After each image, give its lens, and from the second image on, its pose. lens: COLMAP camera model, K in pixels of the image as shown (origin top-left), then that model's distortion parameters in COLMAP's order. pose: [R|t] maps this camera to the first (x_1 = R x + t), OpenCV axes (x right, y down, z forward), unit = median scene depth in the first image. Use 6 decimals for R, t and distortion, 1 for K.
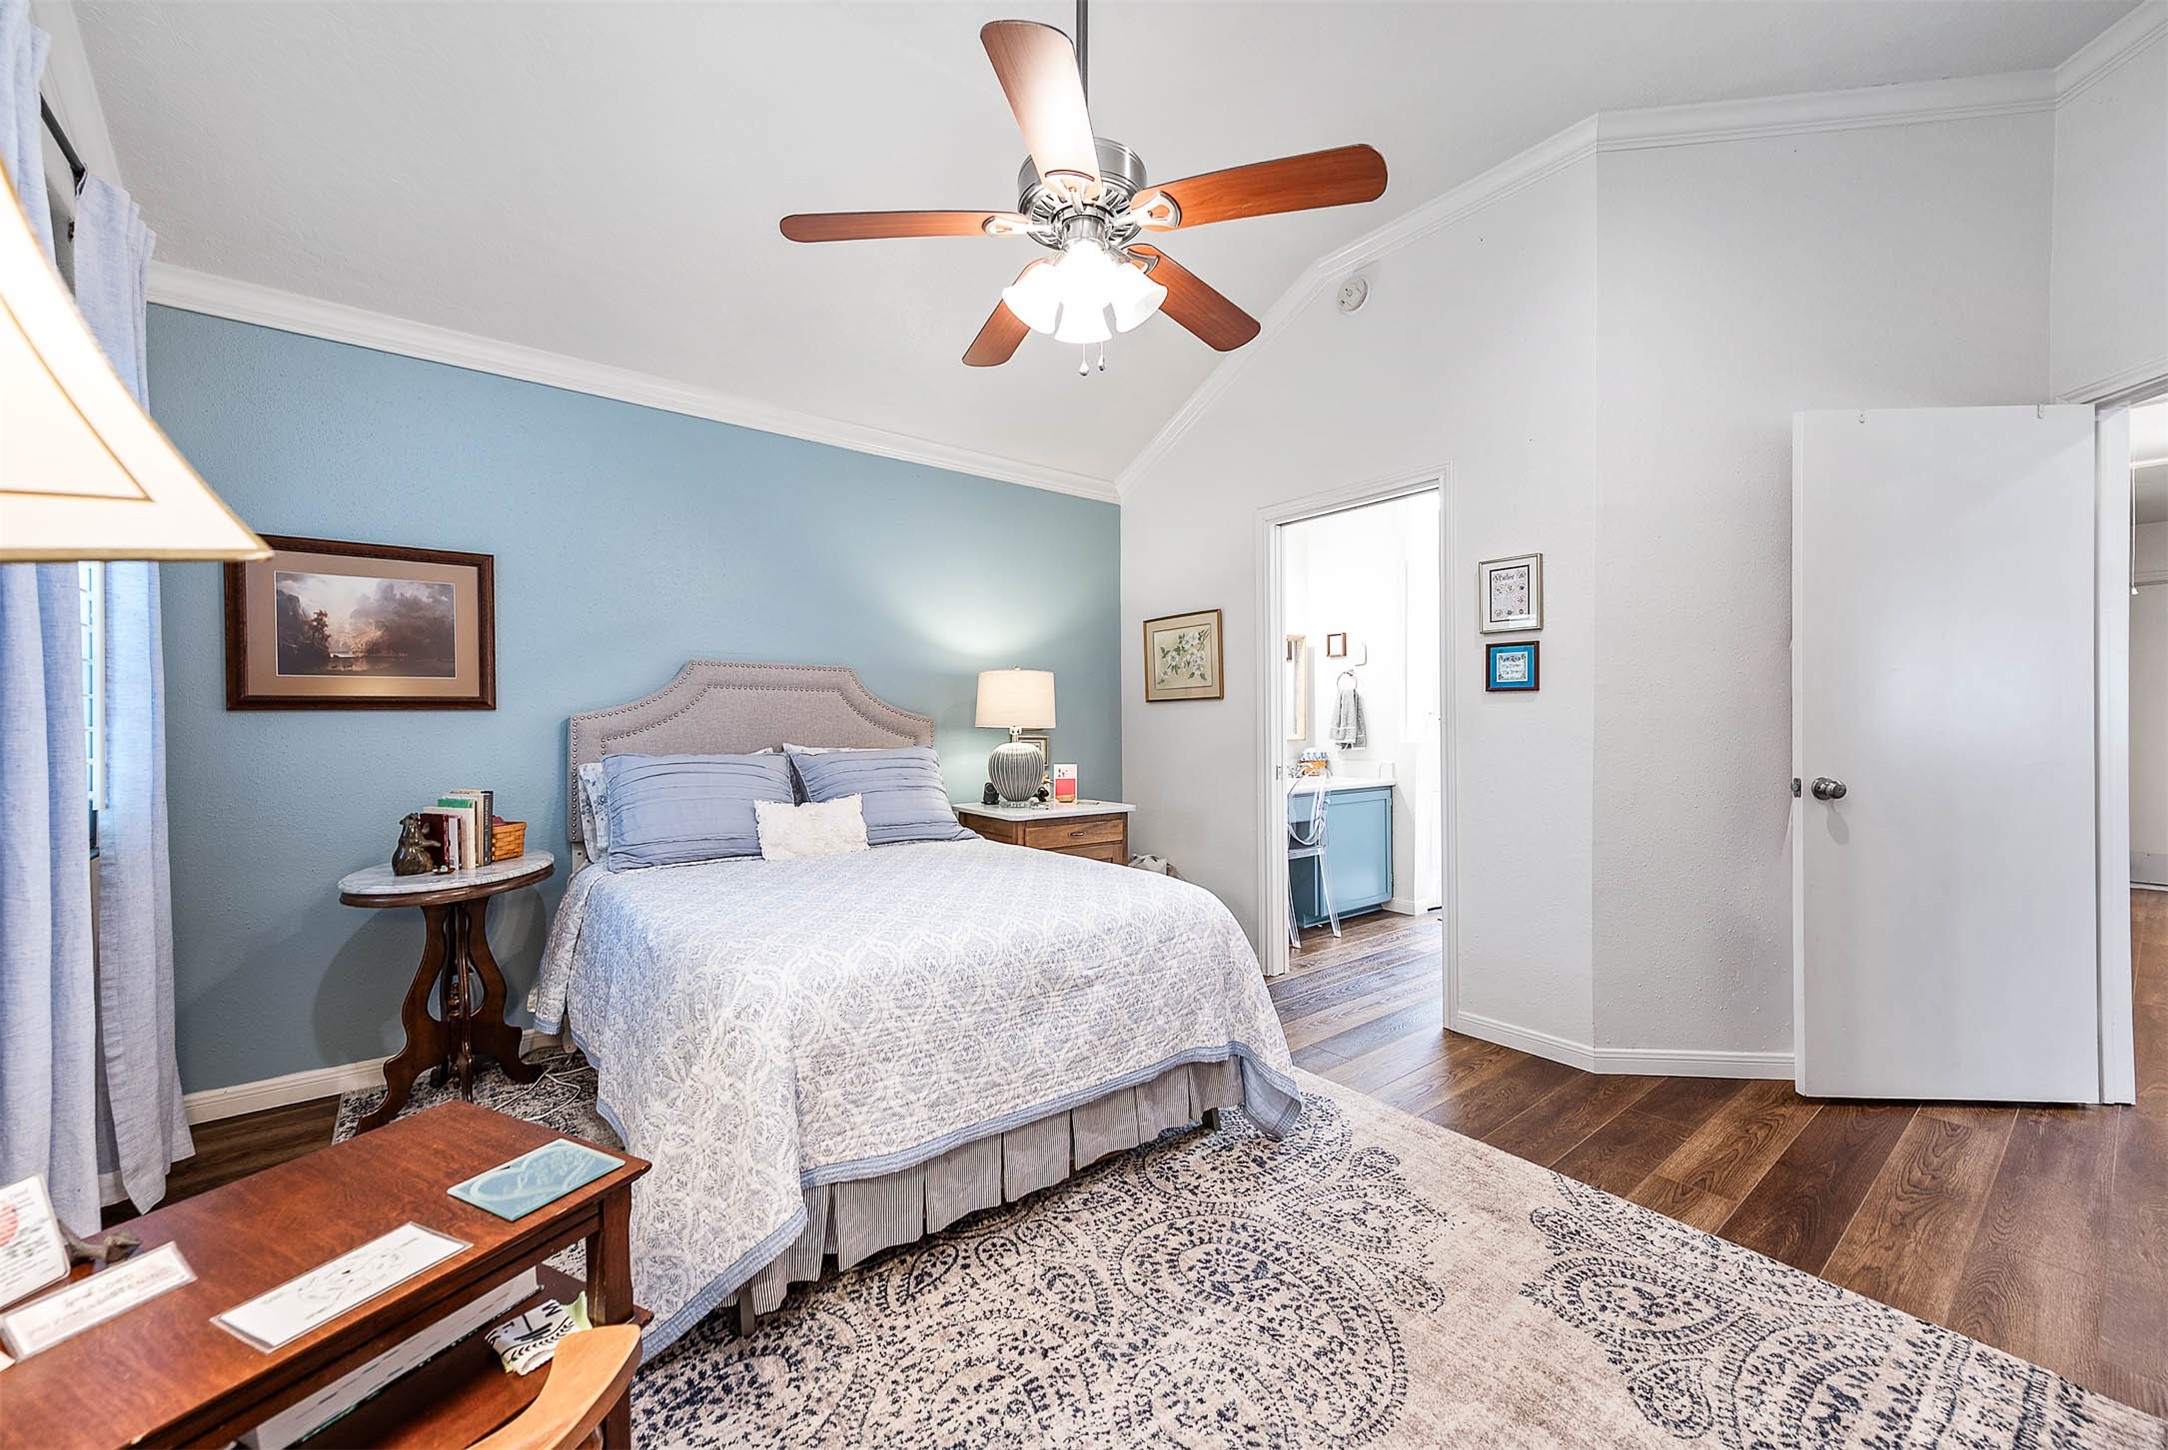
lens RADIAL K [[868.8, 0, 1081.6], [0, 868.8, 723.0], [0, 0, 1]] dist [0.010674, 0.001028]
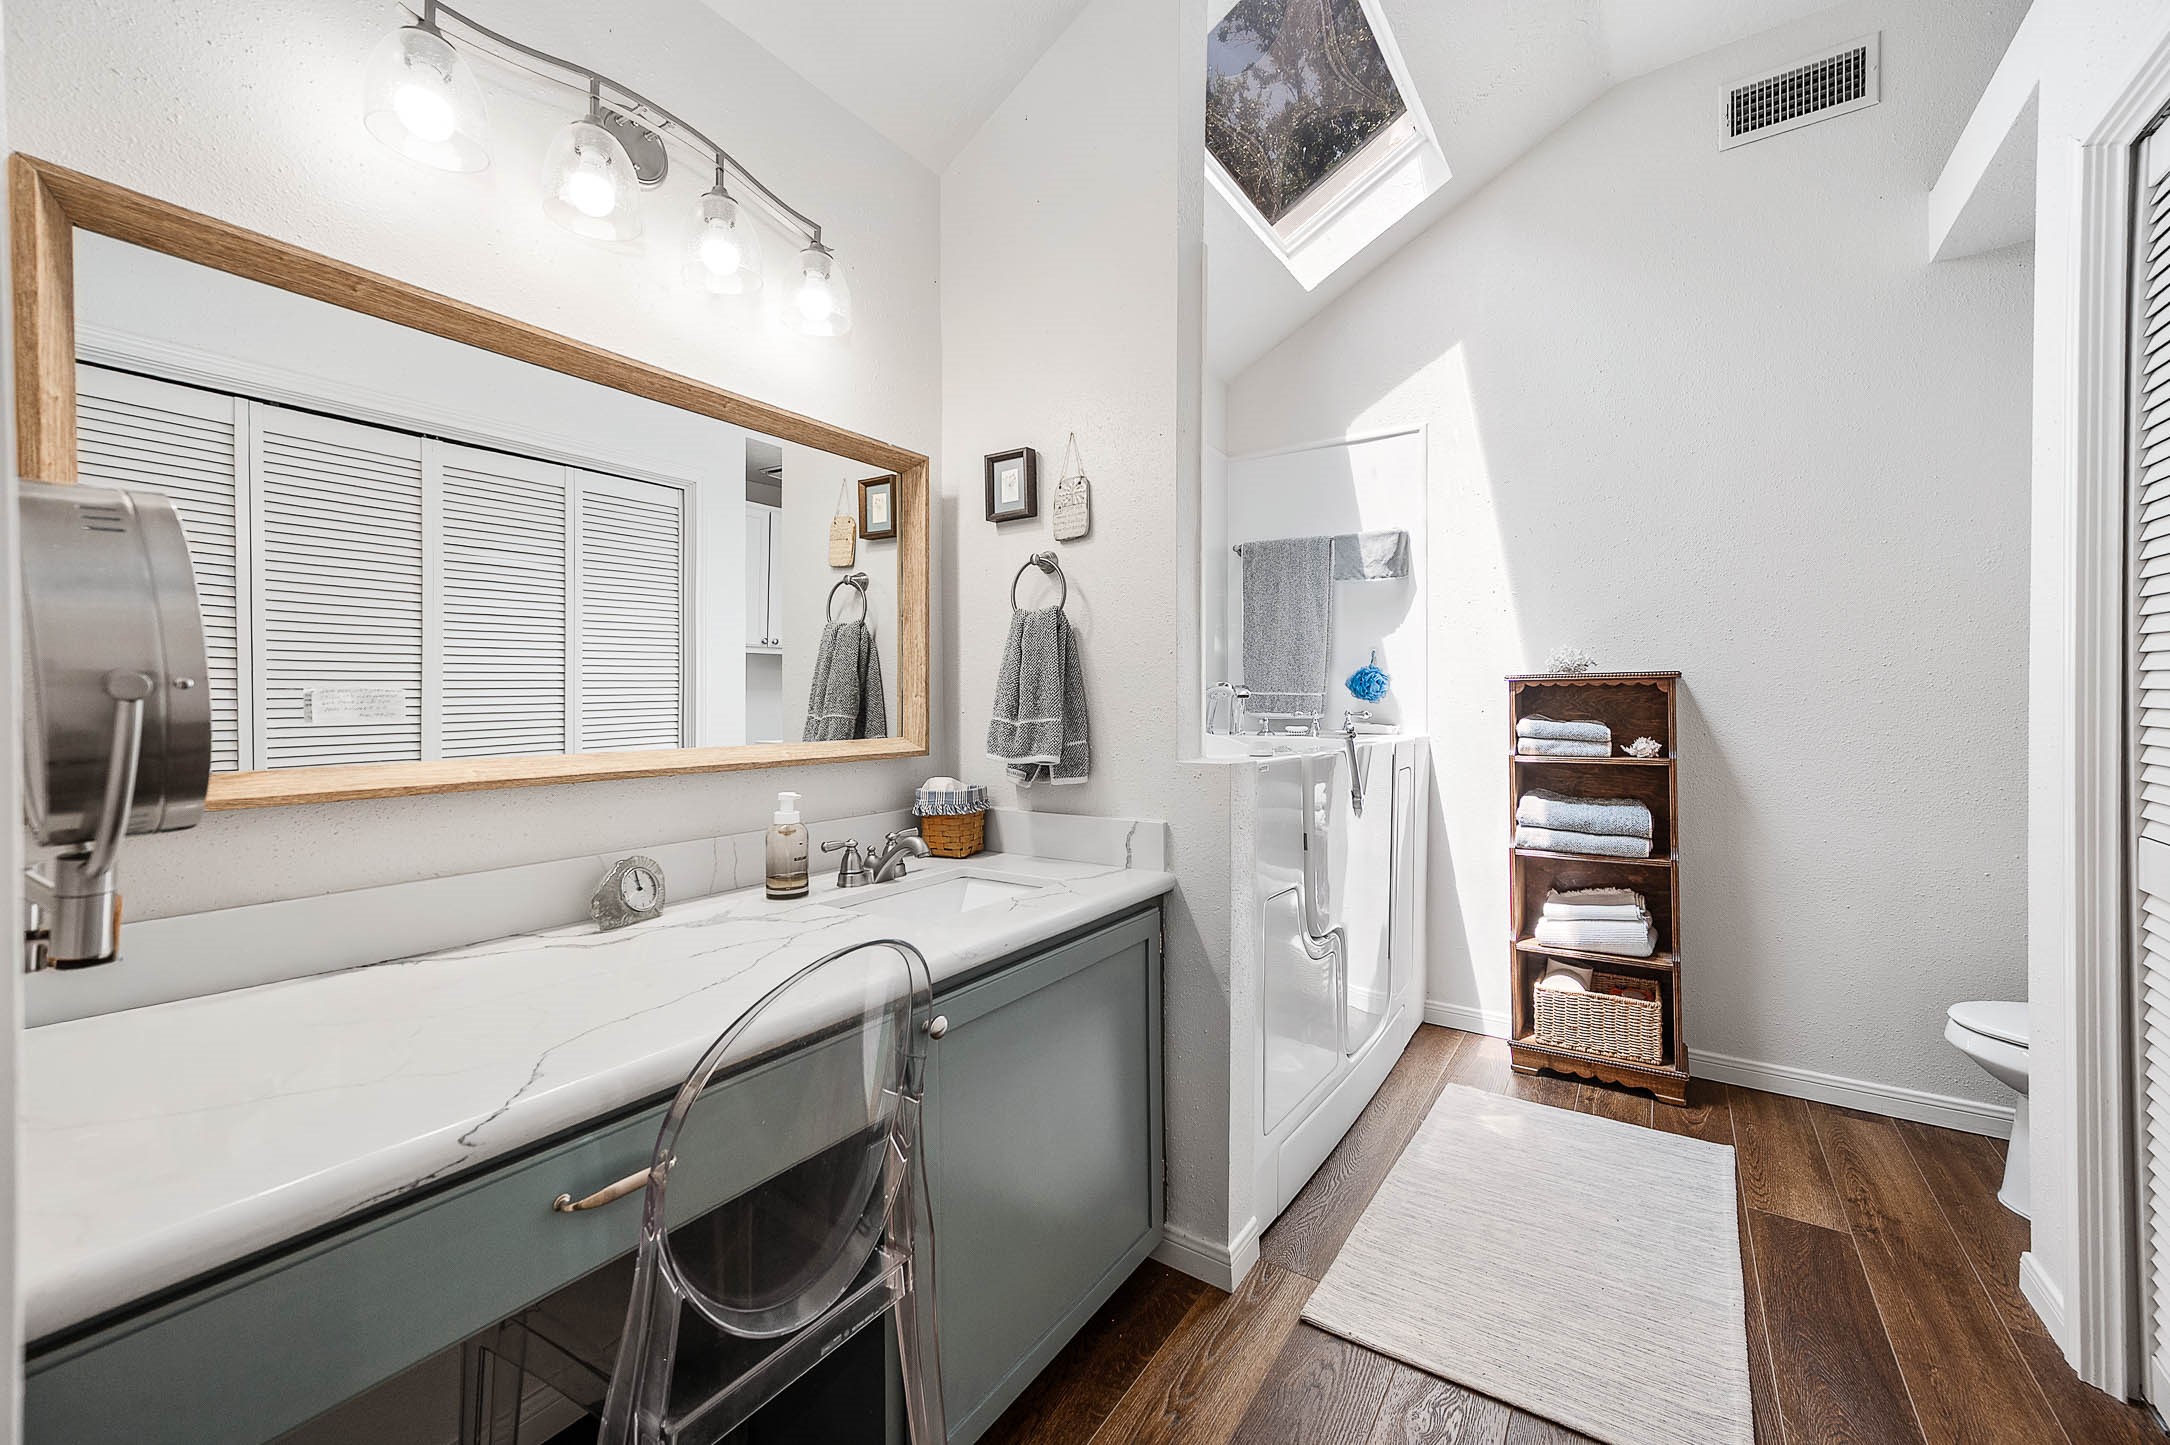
lens RADIAL K [[869.6, 0, 1084.4], [0, 869.6, 705.6], [0, 0, 1]] dist [0.010674, 0.001028]
pose [[0.957709, -0.000022, 0.287740, 0.223222], [0.000165, 1.000000, -0.000474, -0.000426], [-0.287740, 0.000501, 0.957708, 0.663666]]
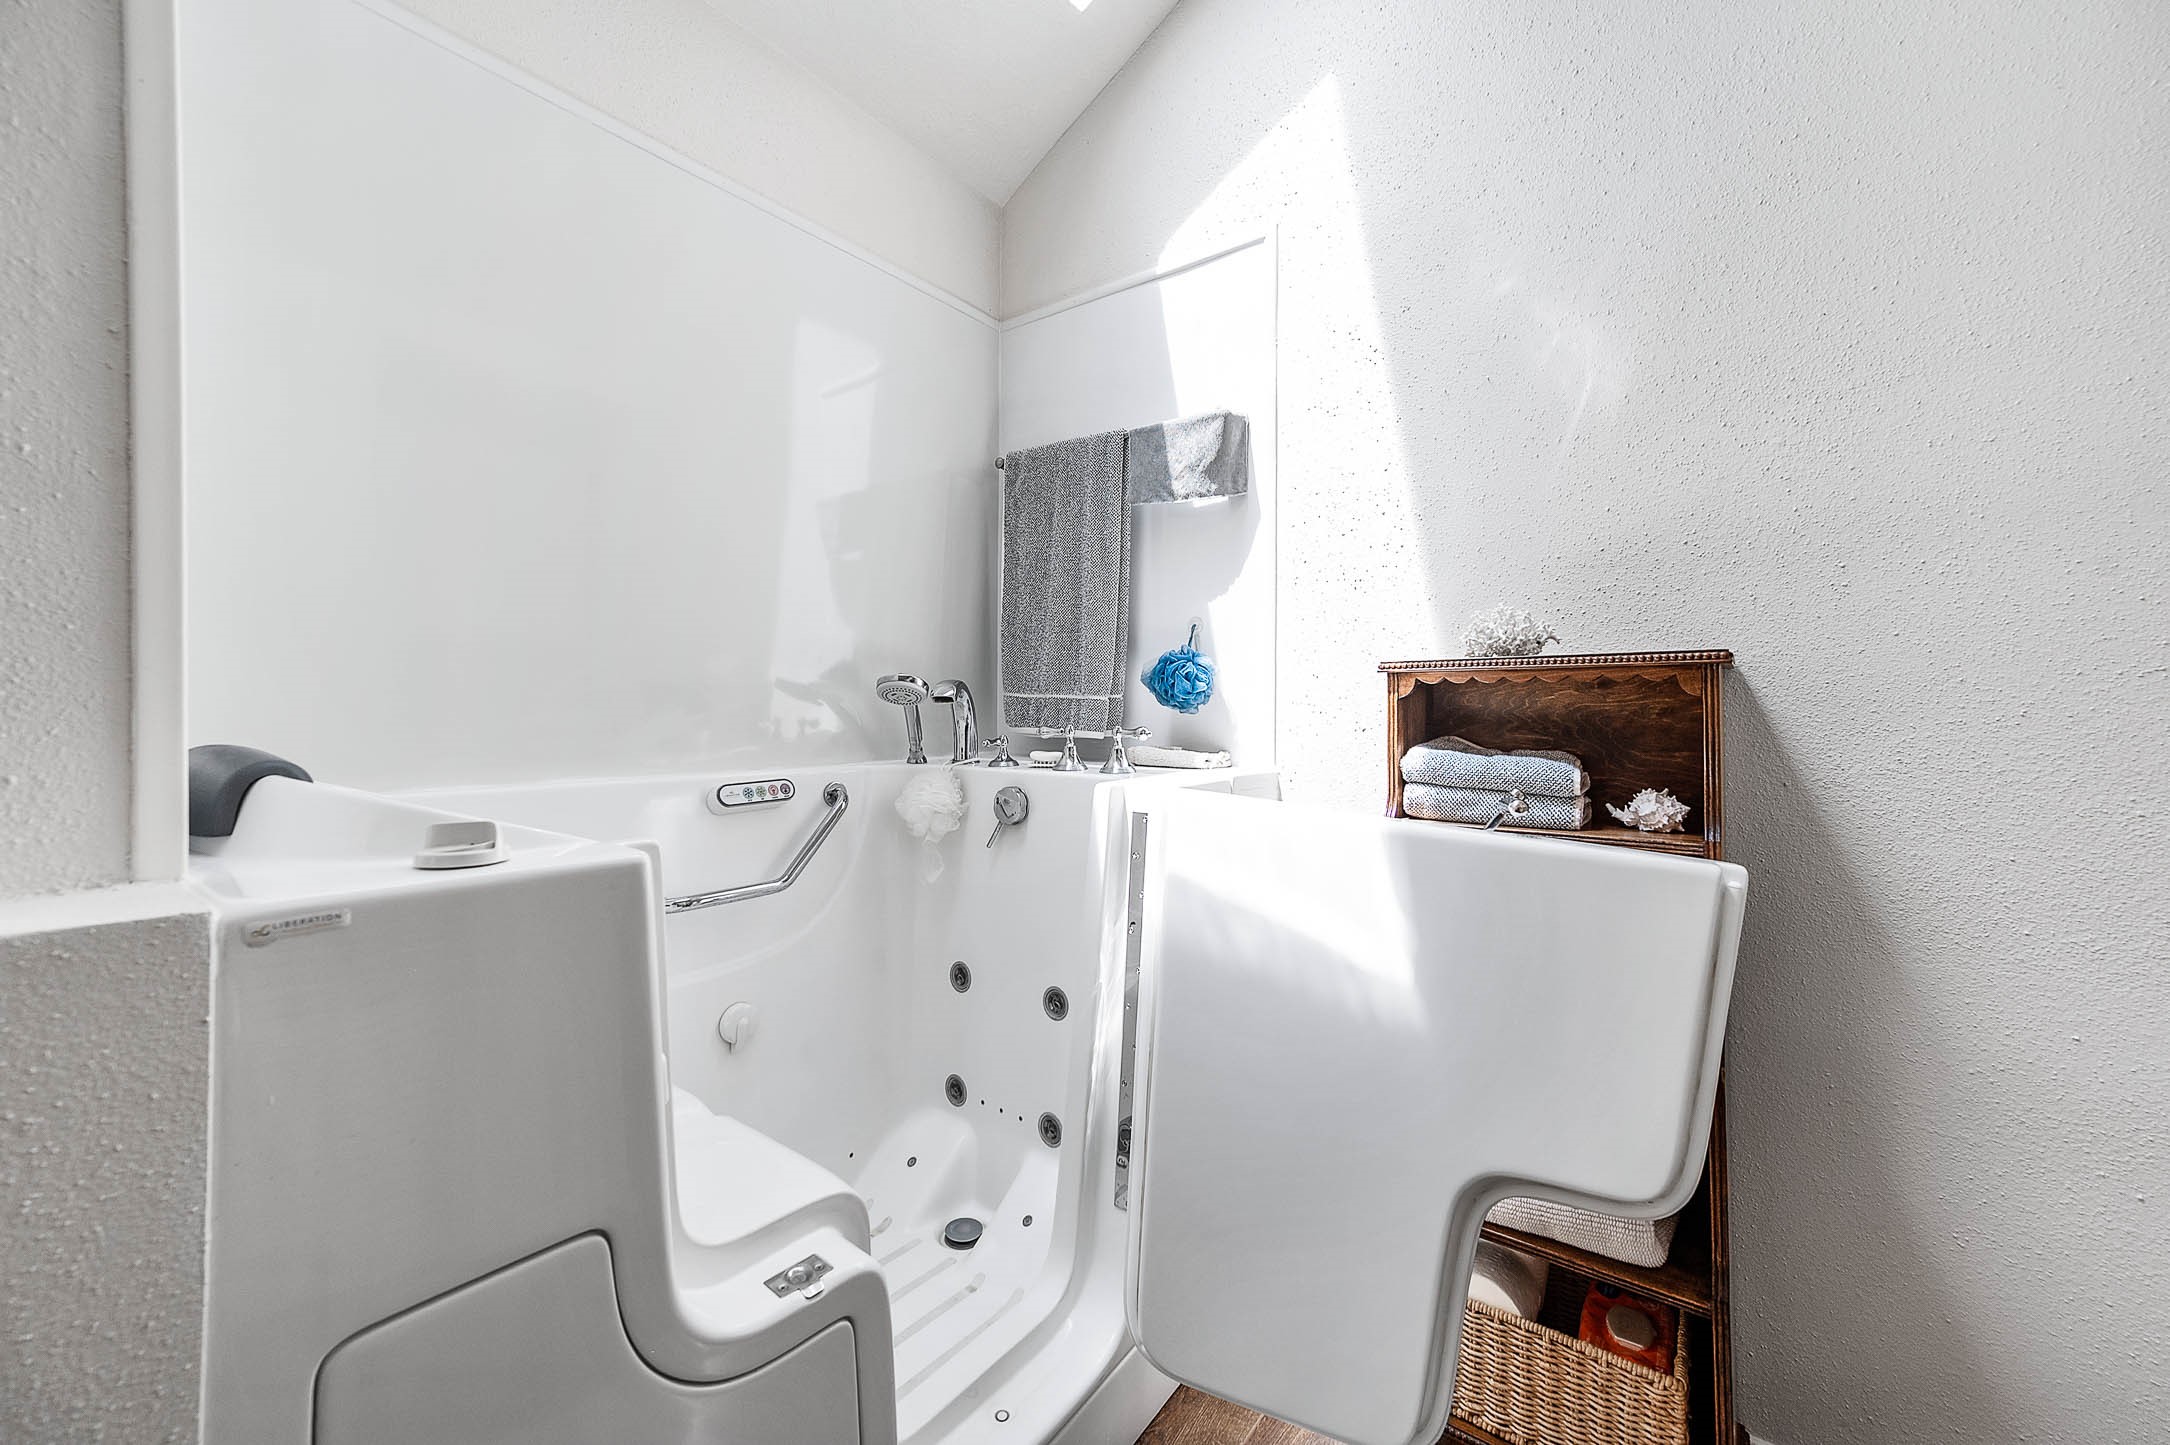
lens RADIAL K [[869.6, 0, 1082.7], [0, 869.6, 701.7], [0, 0, 1]] dist [0.010674, 0.001028]
pose [[0.973641, 0.014112, 0.227648, 0.445252], [-0.011030, 0.999830, -0.014805, -0.001296], [-0.227819, 0.011903, 0.973631, 0.835222]]
